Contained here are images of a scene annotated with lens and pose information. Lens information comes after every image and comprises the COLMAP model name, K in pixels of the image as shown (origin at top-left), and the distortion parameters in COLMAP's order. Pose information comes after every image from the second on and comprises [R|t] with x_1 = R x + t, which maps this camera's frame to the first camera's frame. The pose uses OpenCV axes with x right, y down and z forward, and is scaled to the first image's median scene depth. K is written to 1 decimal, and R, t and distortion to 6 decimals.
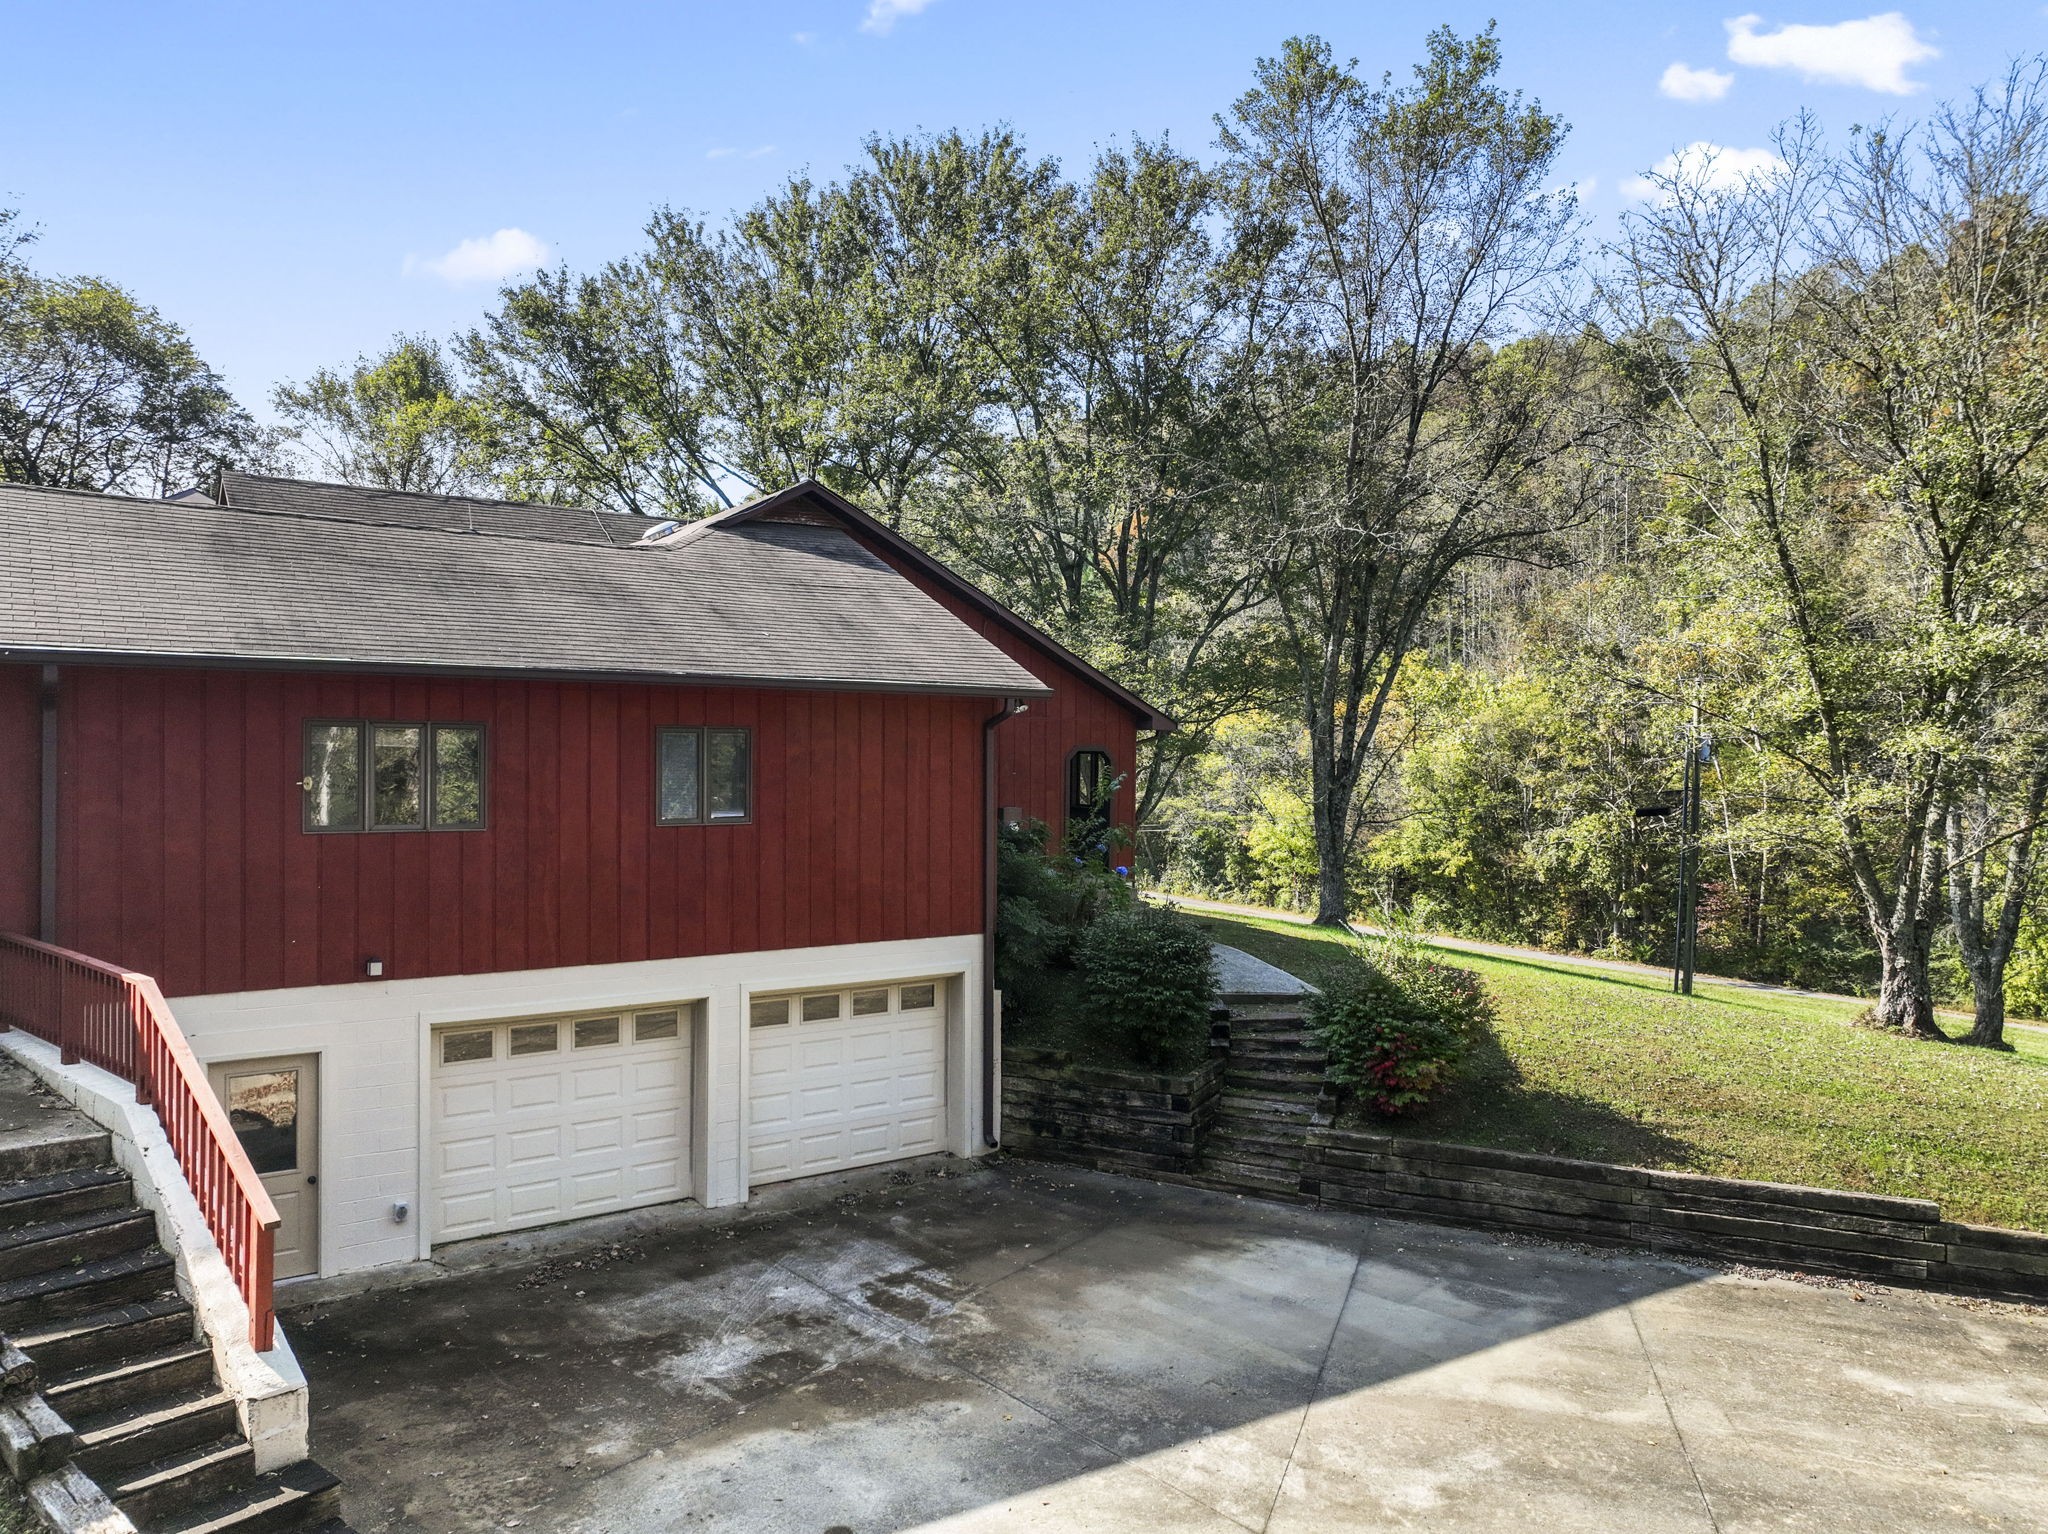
lens RADIAL K [[1404.5, 0, 1024.0], [0, 1404.5, 767.0], [0, 0, 1]] dist [0.005612, 0.006746]
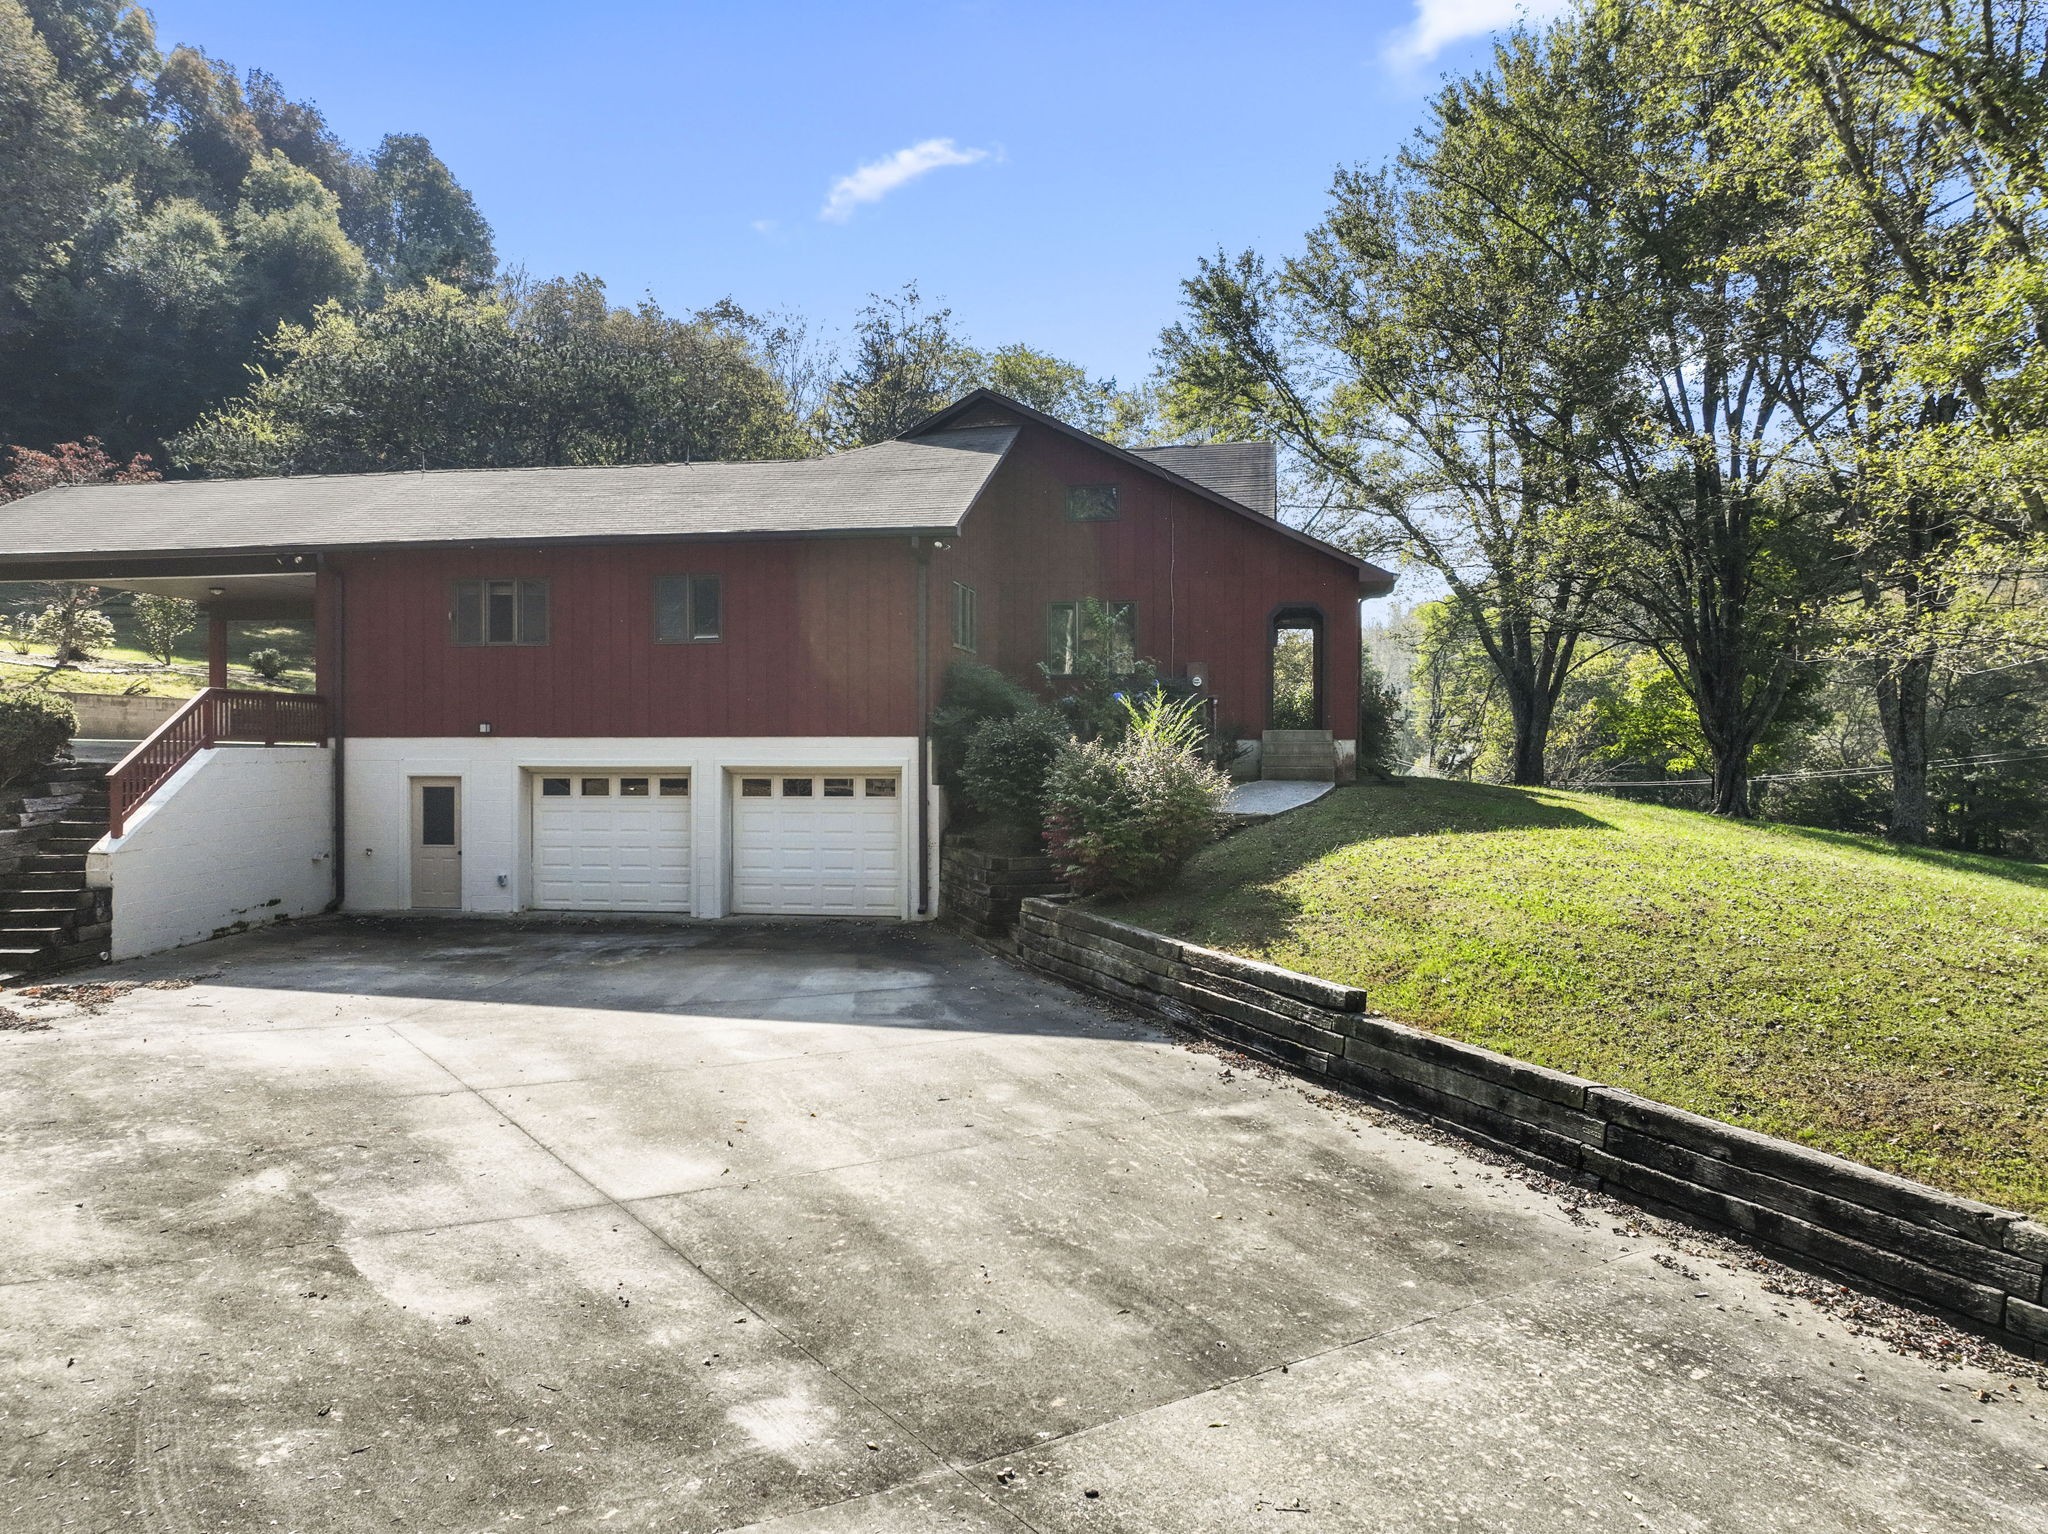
lens RADIAL K [[1404.5, 0, 1024.0], [0, 1404.5, 767.0], [0, 0, 1]] dist [0.005612, 0.006746]
pose [[0.702723, 0.002017, -0.711461, 0.988702], [-0.001009, 0.999998, 0.001839, 0.158591], [0.711463, -0.000575, 0.702724, 0.251461]]
